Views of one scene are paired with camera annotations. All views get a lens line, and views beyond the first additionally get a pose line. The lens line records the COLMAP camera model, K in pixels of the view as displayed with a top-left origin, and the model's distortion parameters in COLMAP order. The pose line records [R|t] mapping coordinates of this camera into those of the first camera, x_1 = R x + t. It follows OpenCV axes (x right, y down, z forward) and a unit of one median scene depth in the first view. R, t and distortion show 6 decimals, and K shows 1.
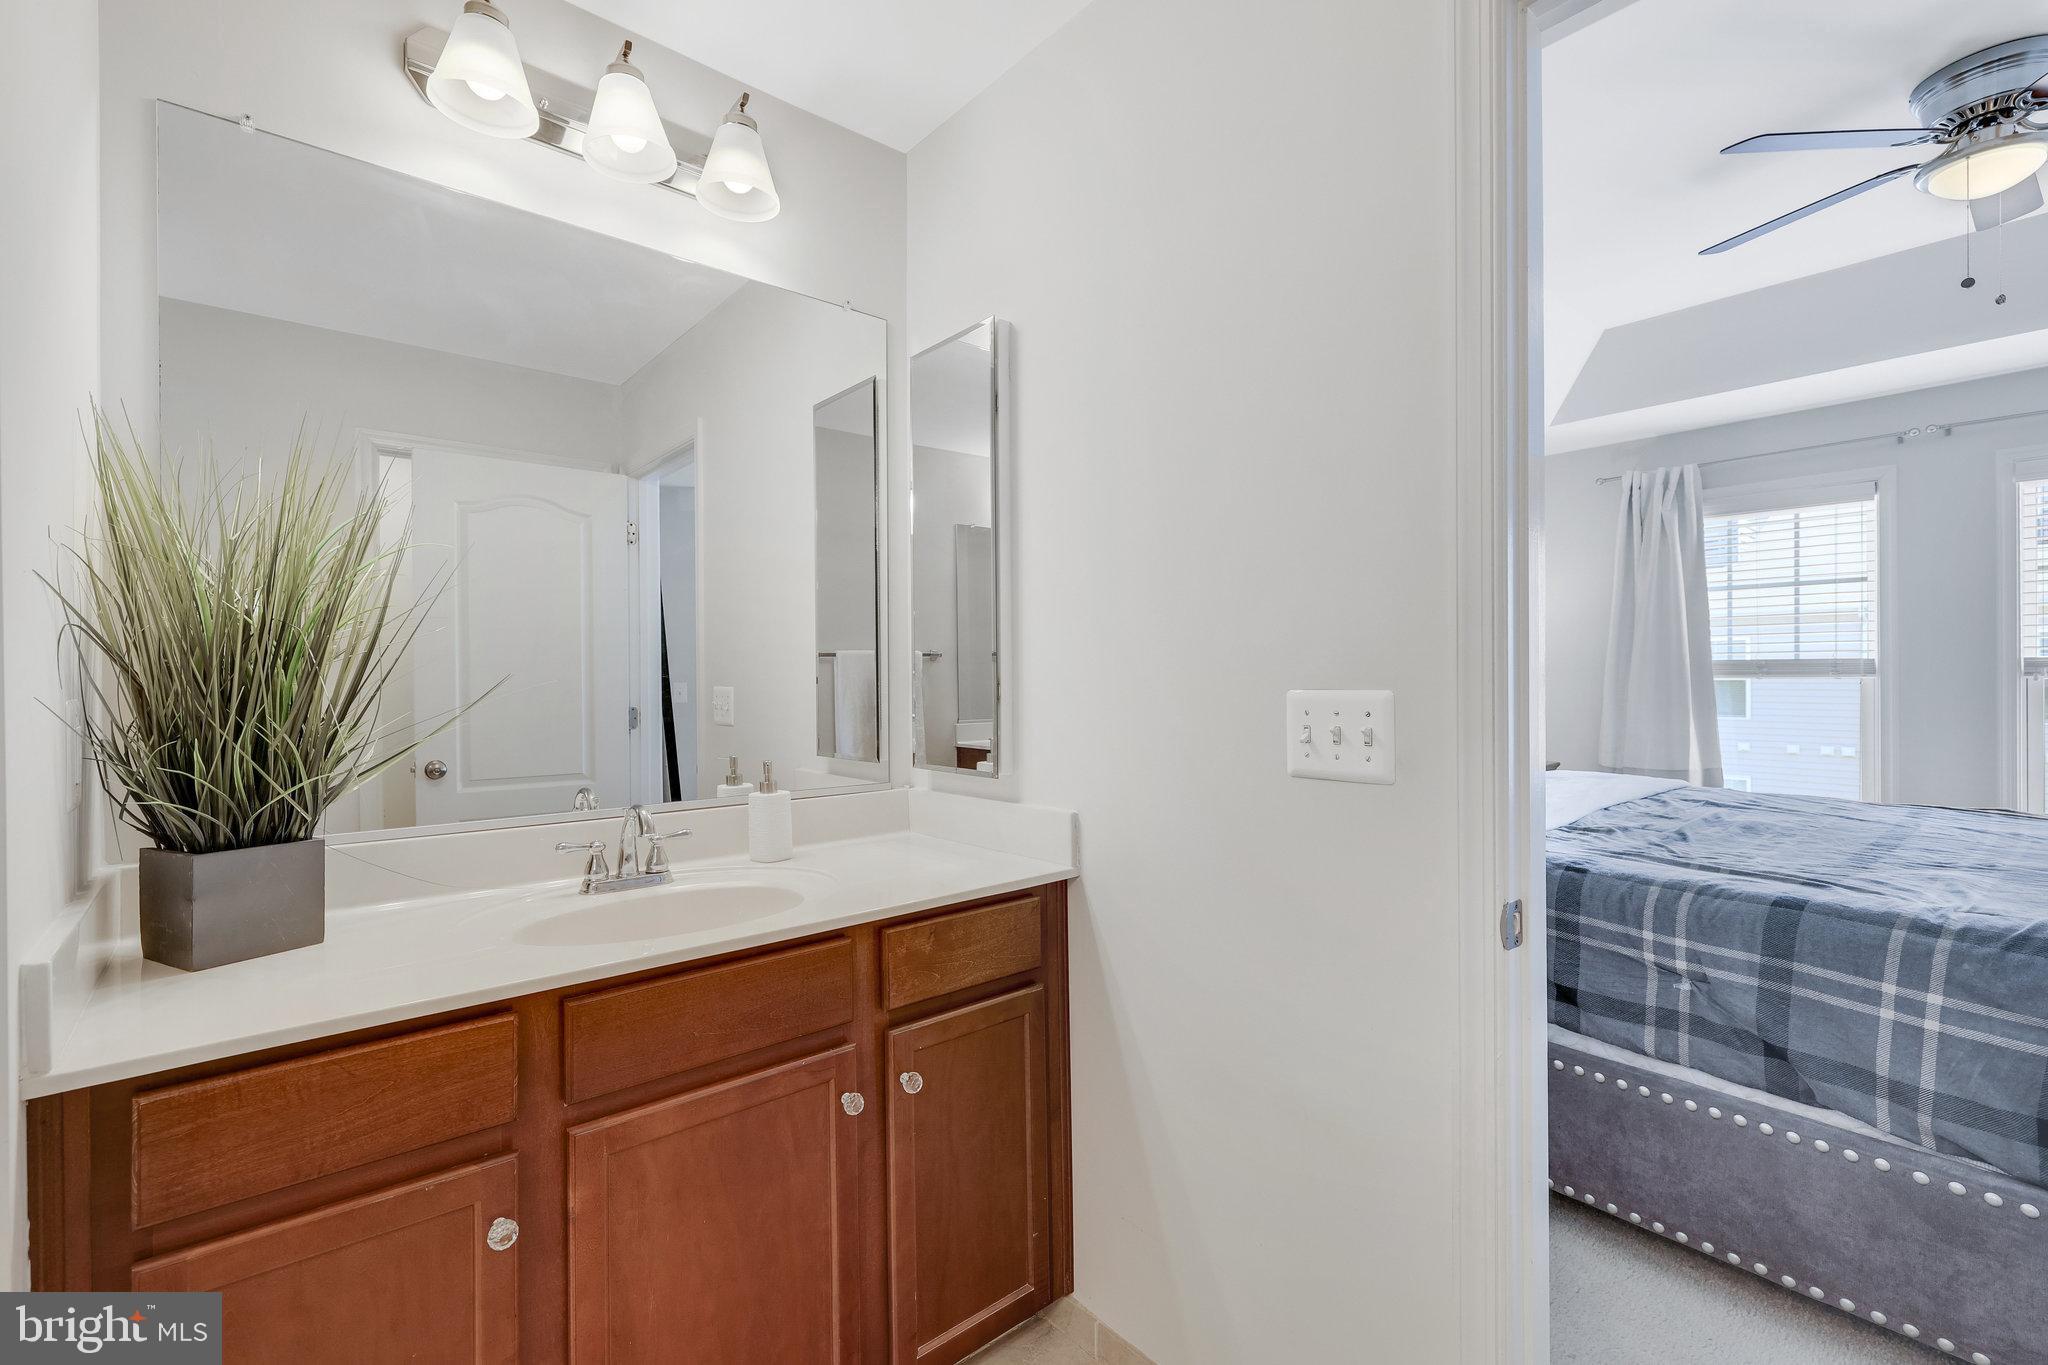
lens RADIAL K [[879.4, 0, 1024.0], [0, 879.4, 682.5], [0, 0, 1]] dist [0.000336, 0.000061]
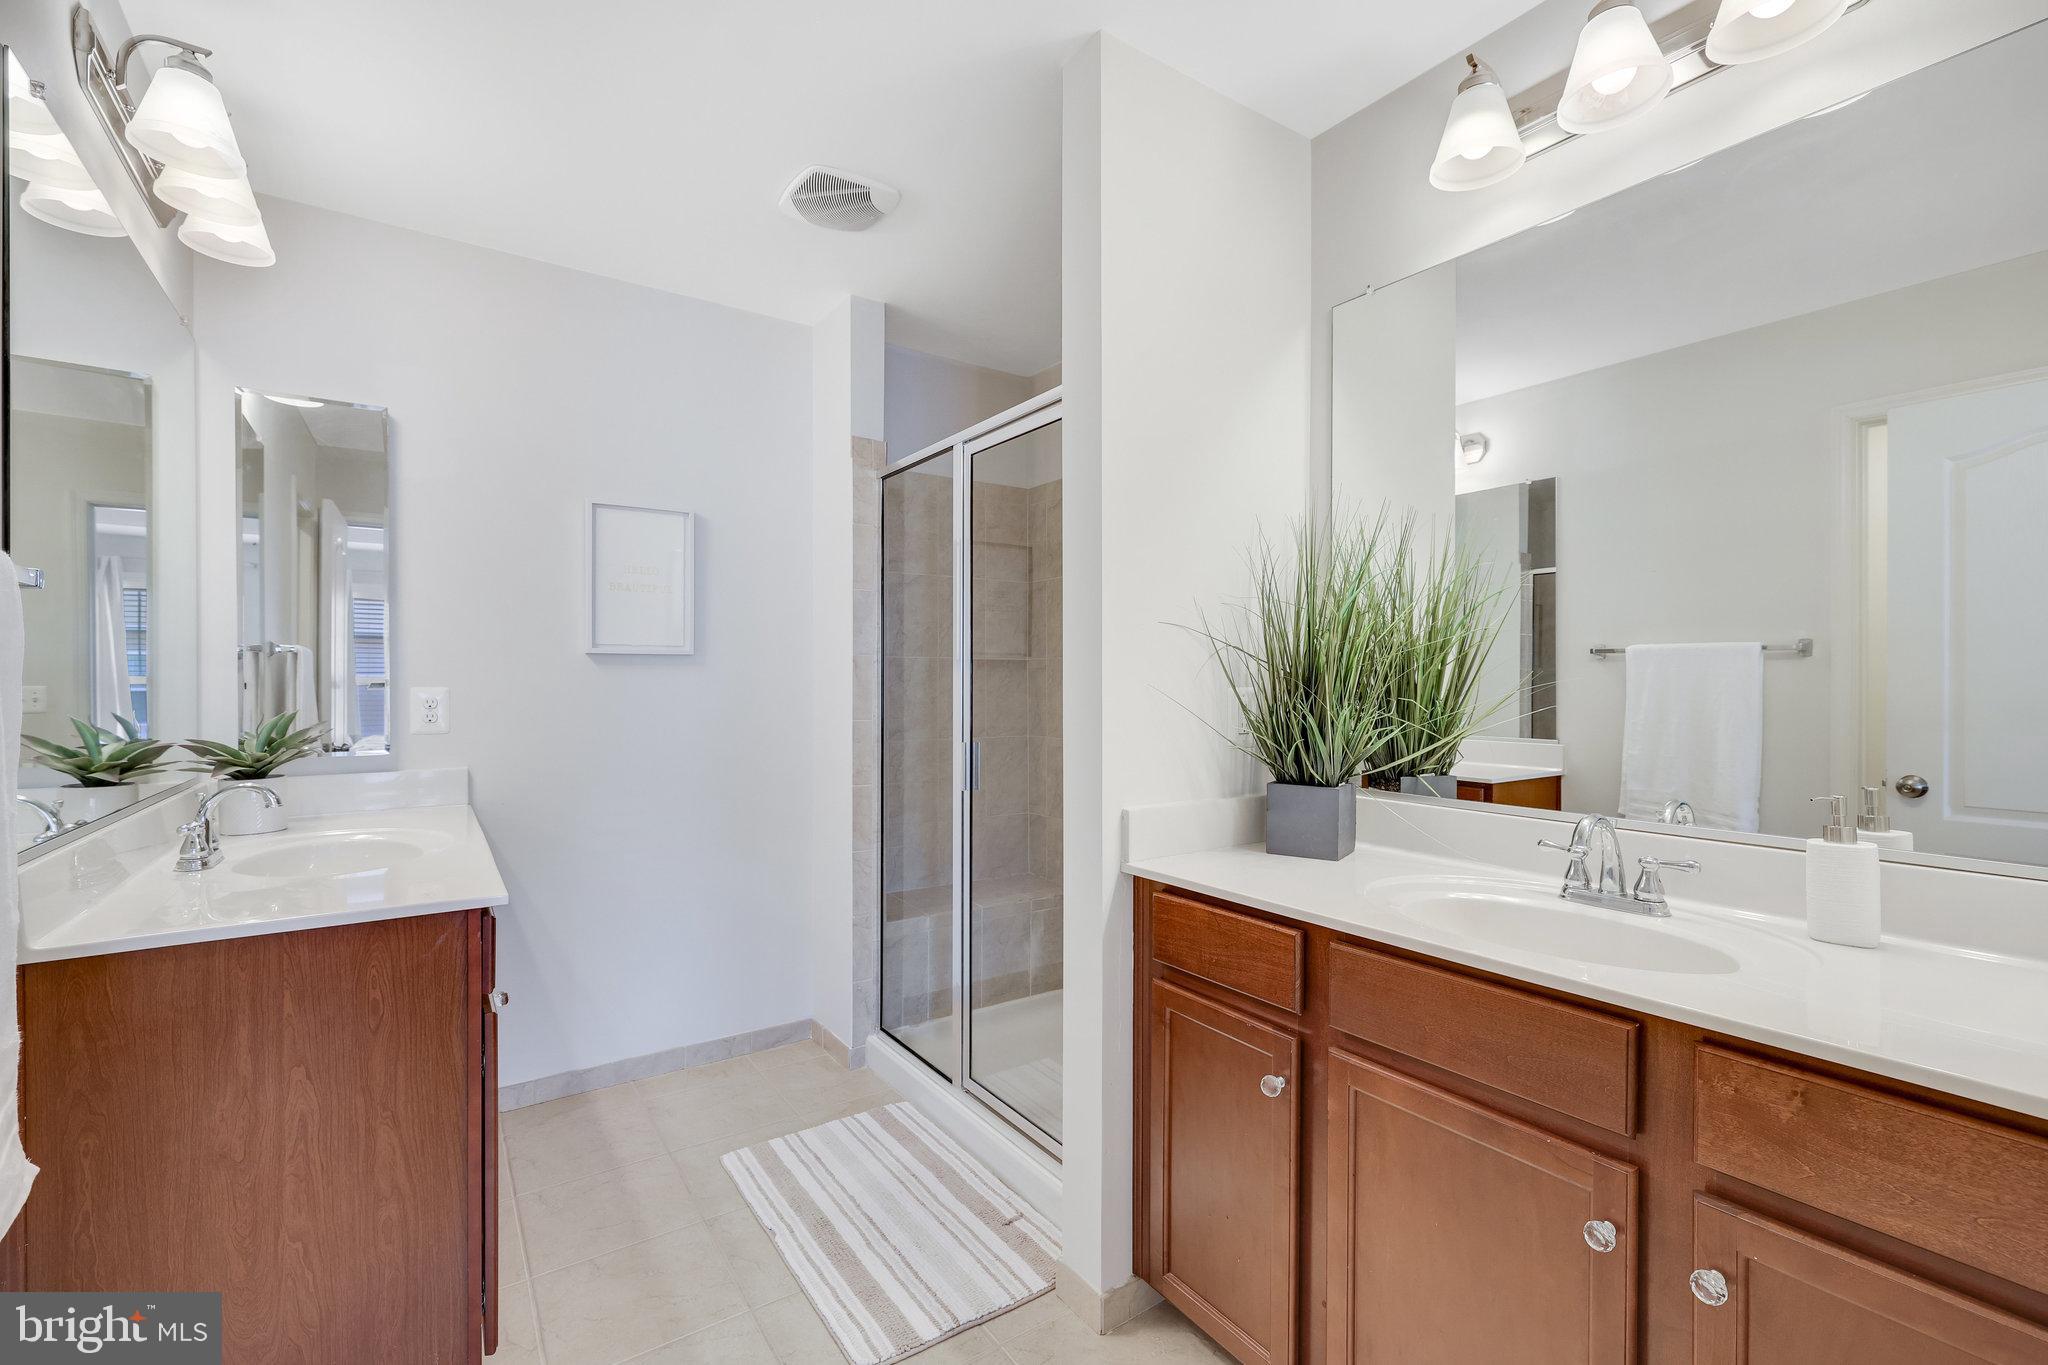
lens RADIAL K [[879.4, 0, 1024.0], [0, 879.4, 682.5], [0, 0, 1]] dist [0.000336, 0.000061]
pose [[-0.097569, 0.008246, -0.995195, 0.523397], [-0.007933, 0.999927, 0.009063, -0.001235], [0.995197, 0.008779, -0.097496, 0.500225]]
